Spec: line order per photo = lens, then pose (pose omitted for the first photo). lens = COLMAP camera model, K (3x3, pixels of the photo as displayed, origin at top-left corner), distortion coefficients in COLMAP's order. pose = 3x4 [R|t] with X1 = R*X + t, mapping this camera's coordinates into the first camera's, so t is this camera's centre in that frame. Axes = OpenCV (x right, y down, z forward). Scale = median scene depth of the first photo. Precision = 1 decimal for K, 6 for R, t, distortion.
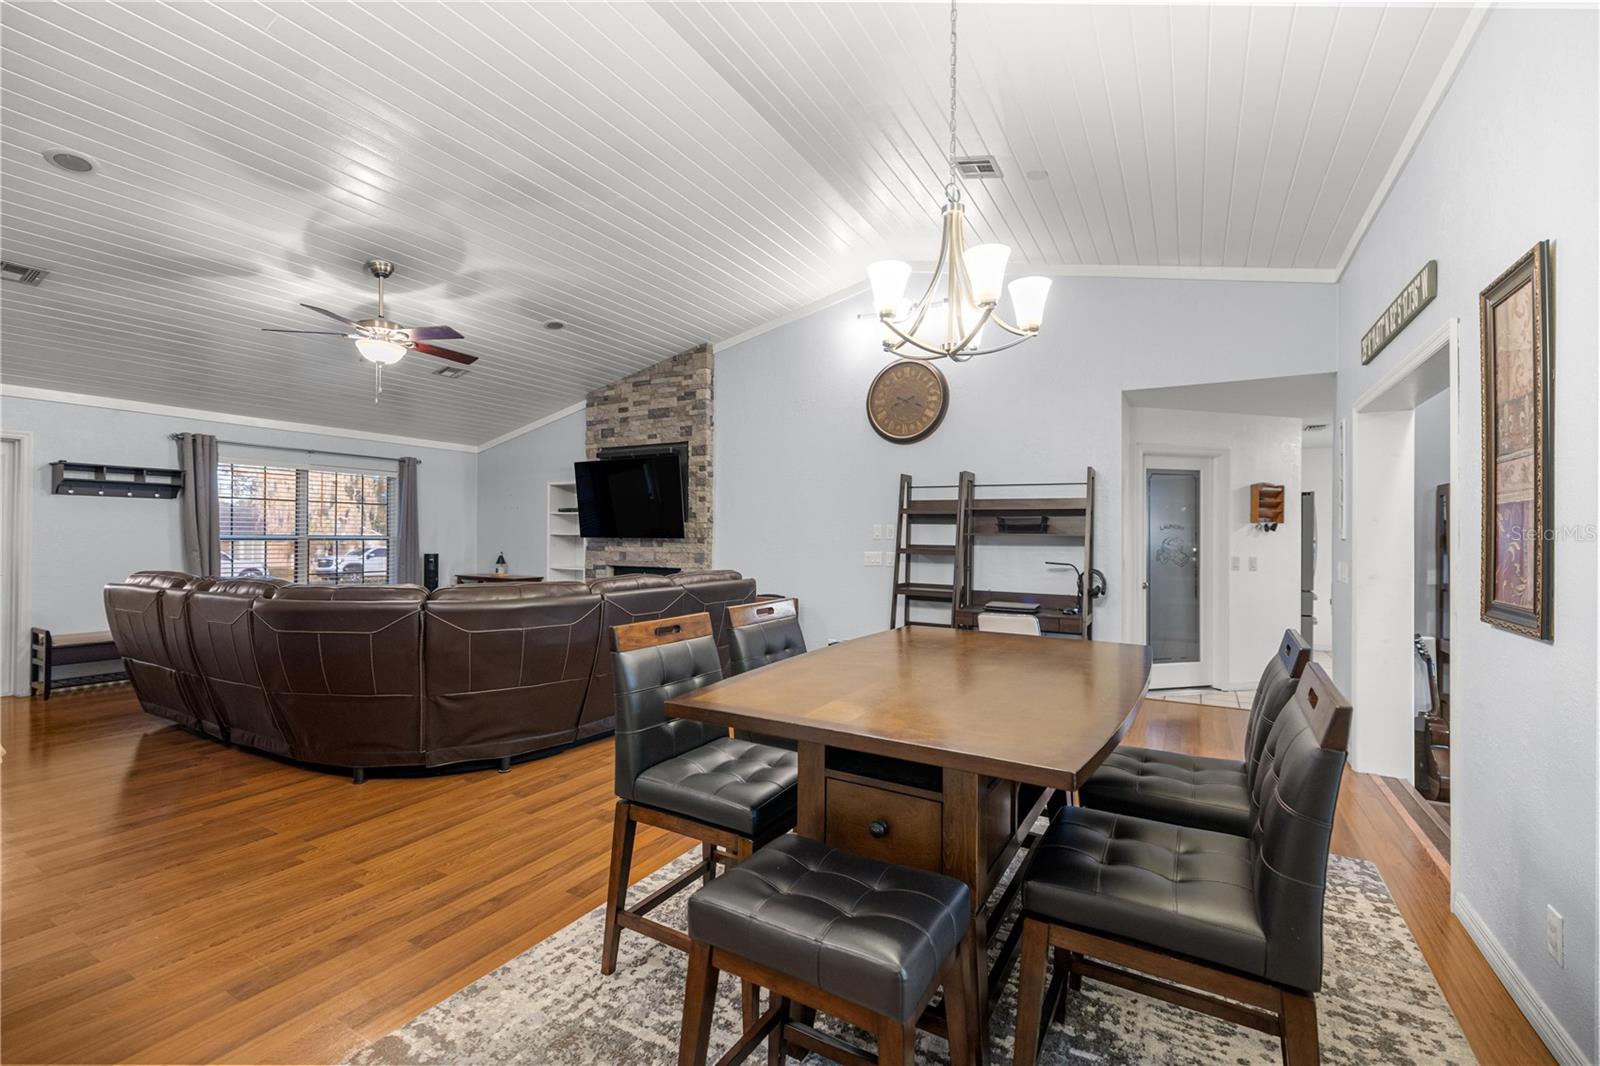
lens RADIAL K [[668.9, 0, 791.1], [0, 668.9, 533.8], [0, 0, 1]] dist [-0.003327, 0.000514]
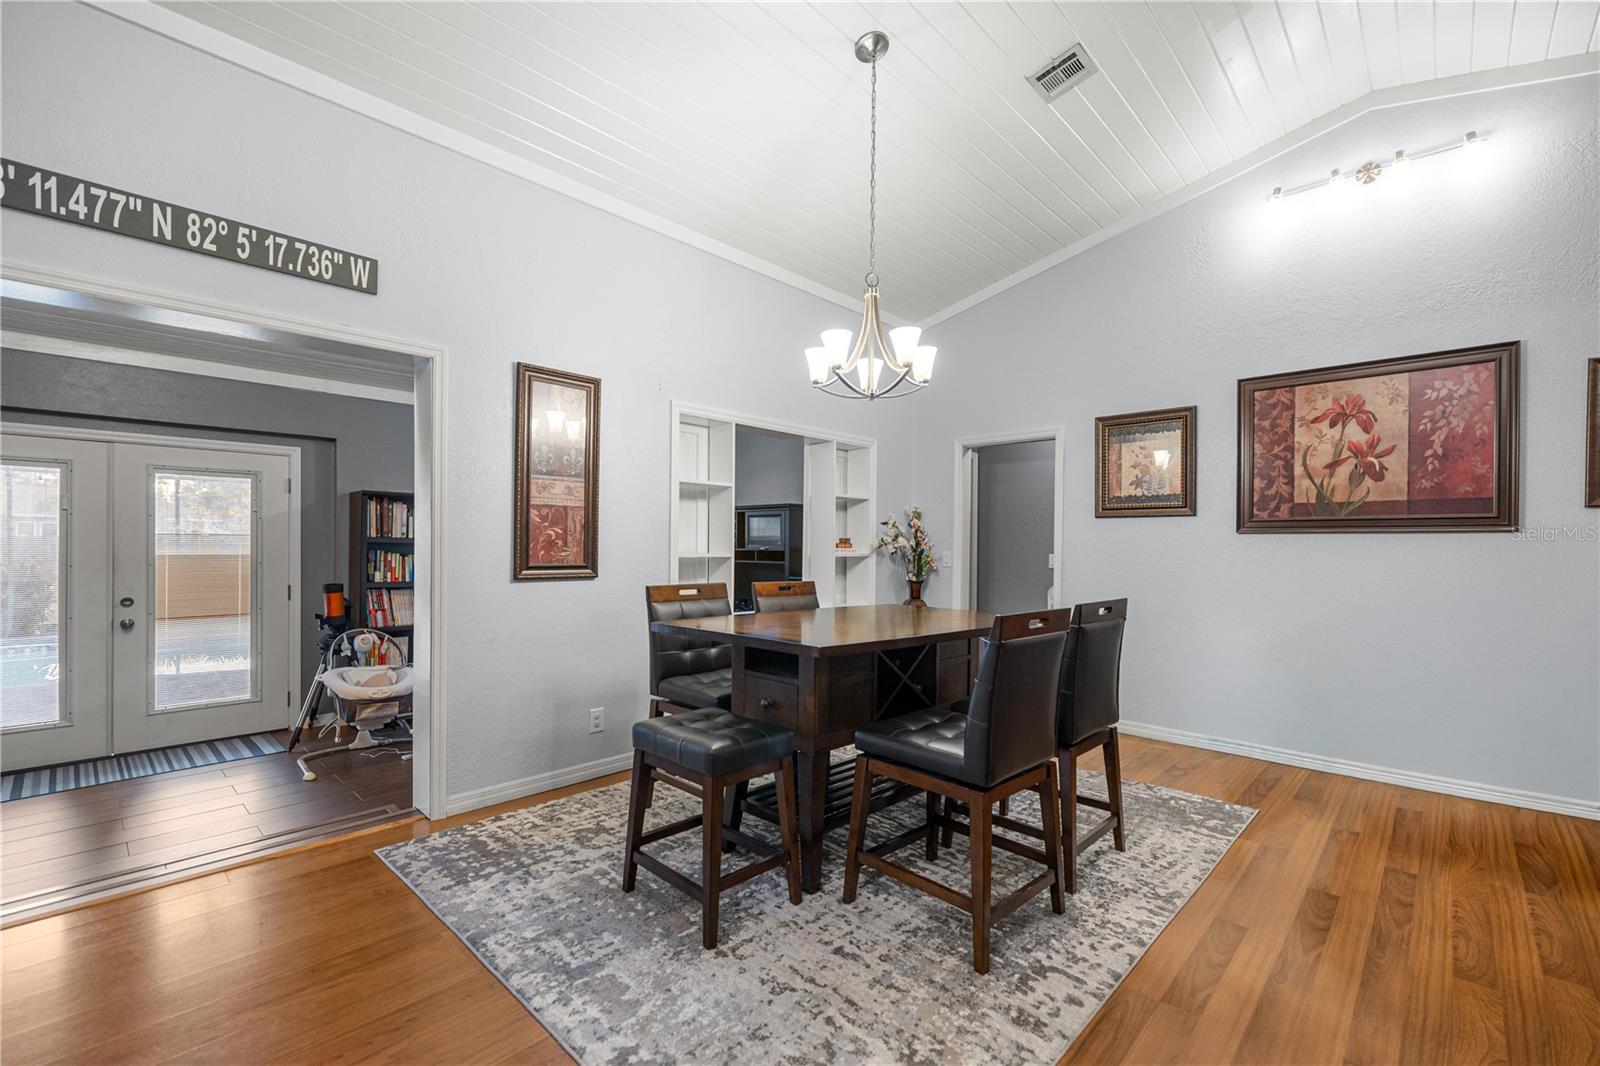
lens RADIAL K [[668.9, 0, 797.0], [0, 668.9, 541.1], [0, 0, 1]] dist [-0.003327, 0.000514]
pose [[-0.970271, -0.018947, 0.241280, 0.048330], [-0.020859, 0.999768, -0.005372, 0.036966], [-0.241122, -0.010245, -0.970441, 2.282128]]
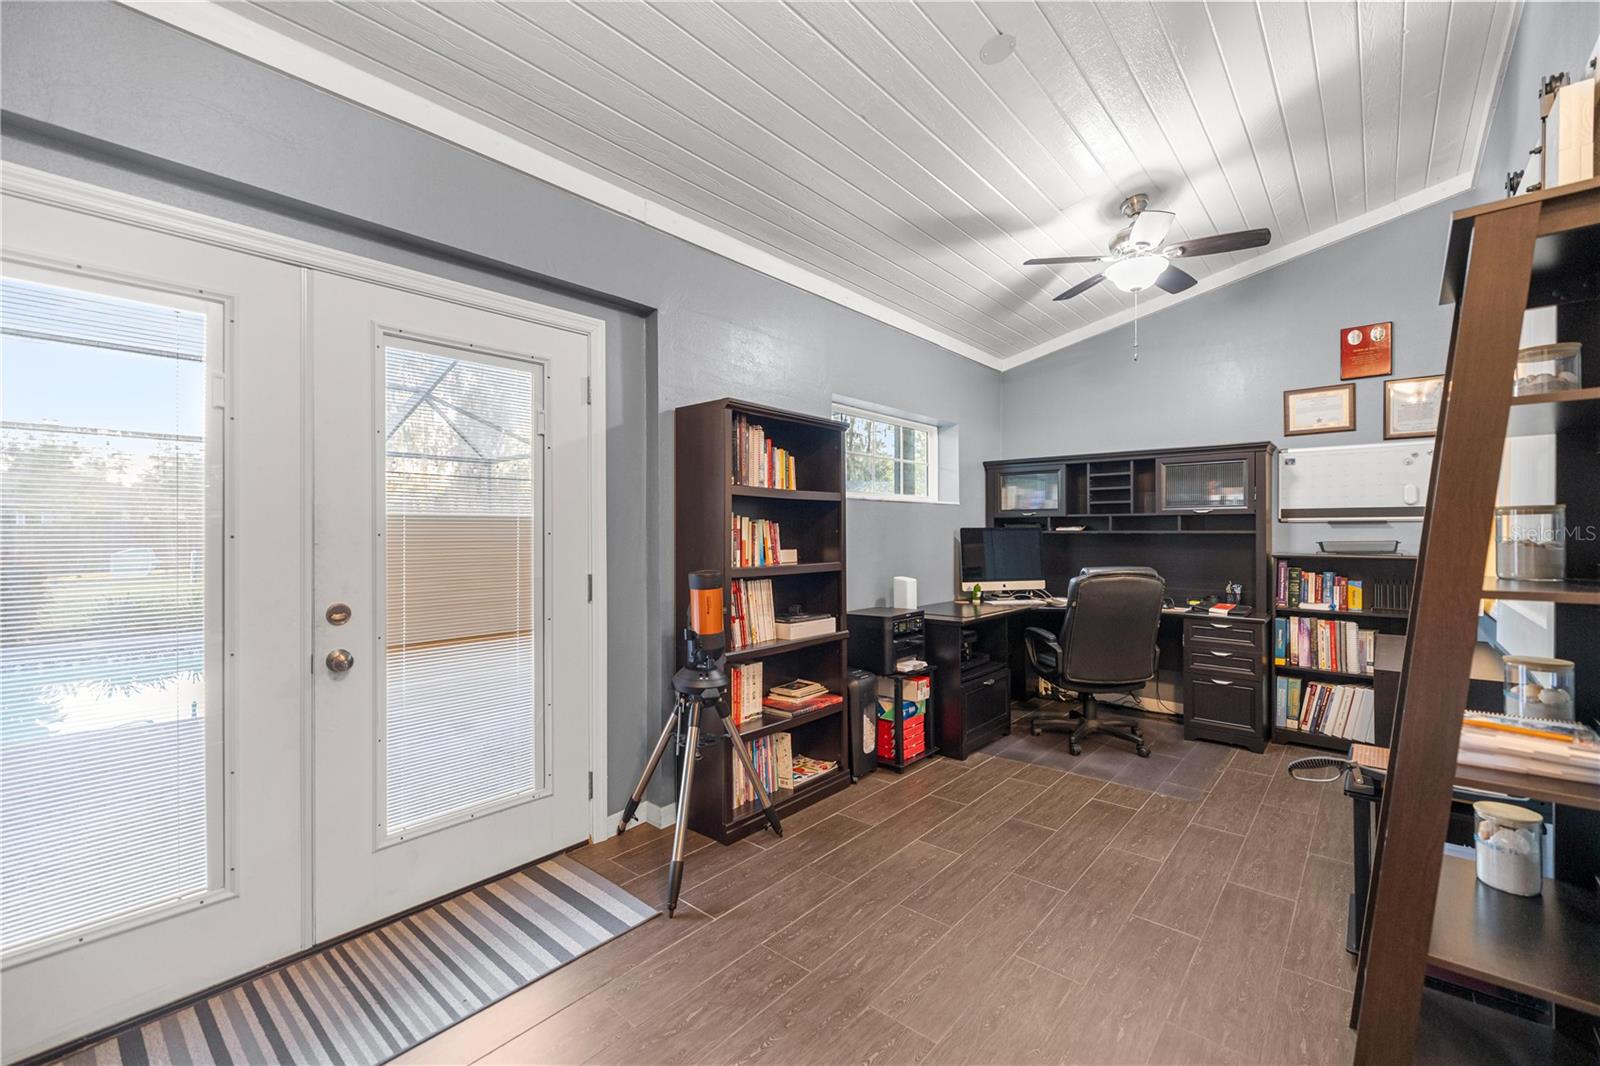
lens RADIAL K [[668.9, 0, 807.2], [0, 668.9, 530.4], [0, 0, 1]] dist [-0.003327, 0.000514]
pose [[-0.985486, -0.014809, 0.169112, 1.716518], [-0.015402, 0.999879, -0.002191, 0.128395], [-0.169059, -0.004764, -0.985594, 1.615688]]
